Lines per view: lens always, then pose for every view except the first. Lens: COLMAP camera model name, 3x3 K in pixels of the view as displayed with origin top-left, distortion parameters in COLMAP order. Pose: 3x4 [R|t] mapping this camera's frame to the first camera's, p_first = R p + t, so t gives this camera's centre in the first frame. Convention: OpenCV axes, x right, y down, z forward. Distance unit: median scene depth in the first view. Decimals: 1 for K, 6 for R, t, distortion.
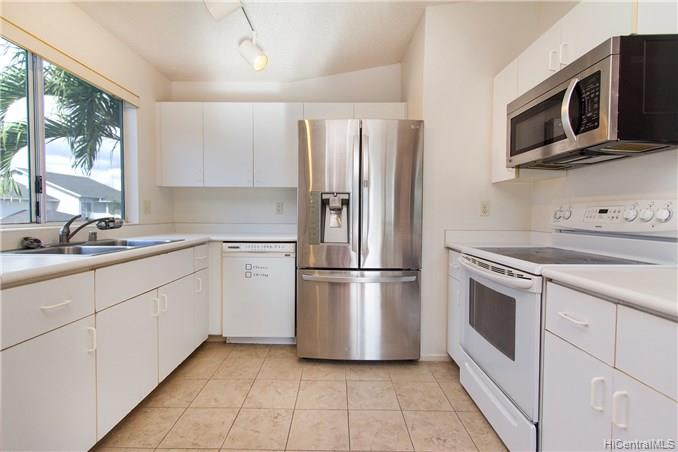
lens RADIAL K [[307.2, 0, 337.9], [0, 307.2, 219.5], [0, 0, 1]] dist [0.009985, -0.003555]
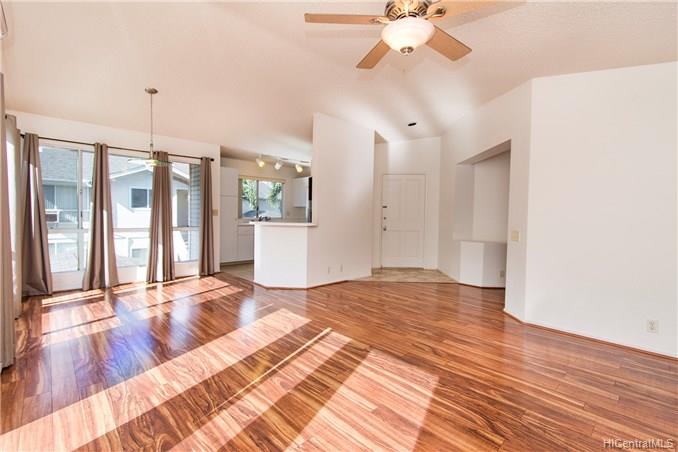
lens RADIAL K [[307.2, 0, 332.9], [0, 307.2, 223.7], [0, 0, 1]] dist [0.009985, -0.003555]
pose [[0.682048, 0.029718, -0.730703, 2.390496], [-0.028226, 0.999499, 0.014305, 0.005740], [0.730762, 0.010868, 0.682545, -0.969251]]
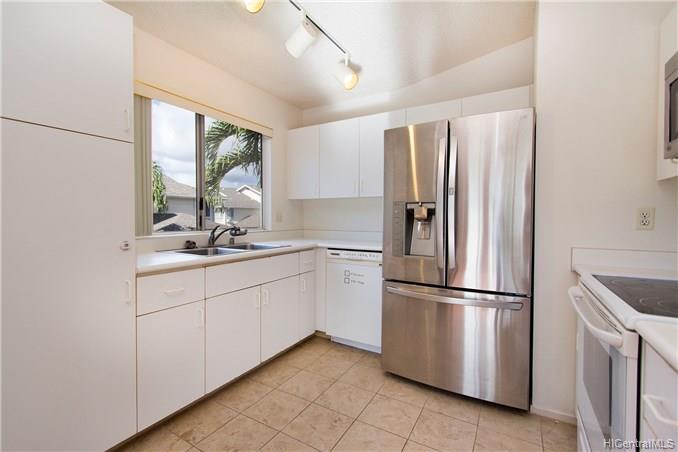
lens RADIAL K [[307.2, 0, 335.2], [0, 307.2, 219.5], [0, 0, 1]] dist [0.009985, -0.003555]
pose [[0.864829, 0.000730, -0.502067, 0.233888], [-0.006989, 0.999920, -0.010585, -0.022393], [0.502019, 0.012663, 0.864764, 0.063293]]
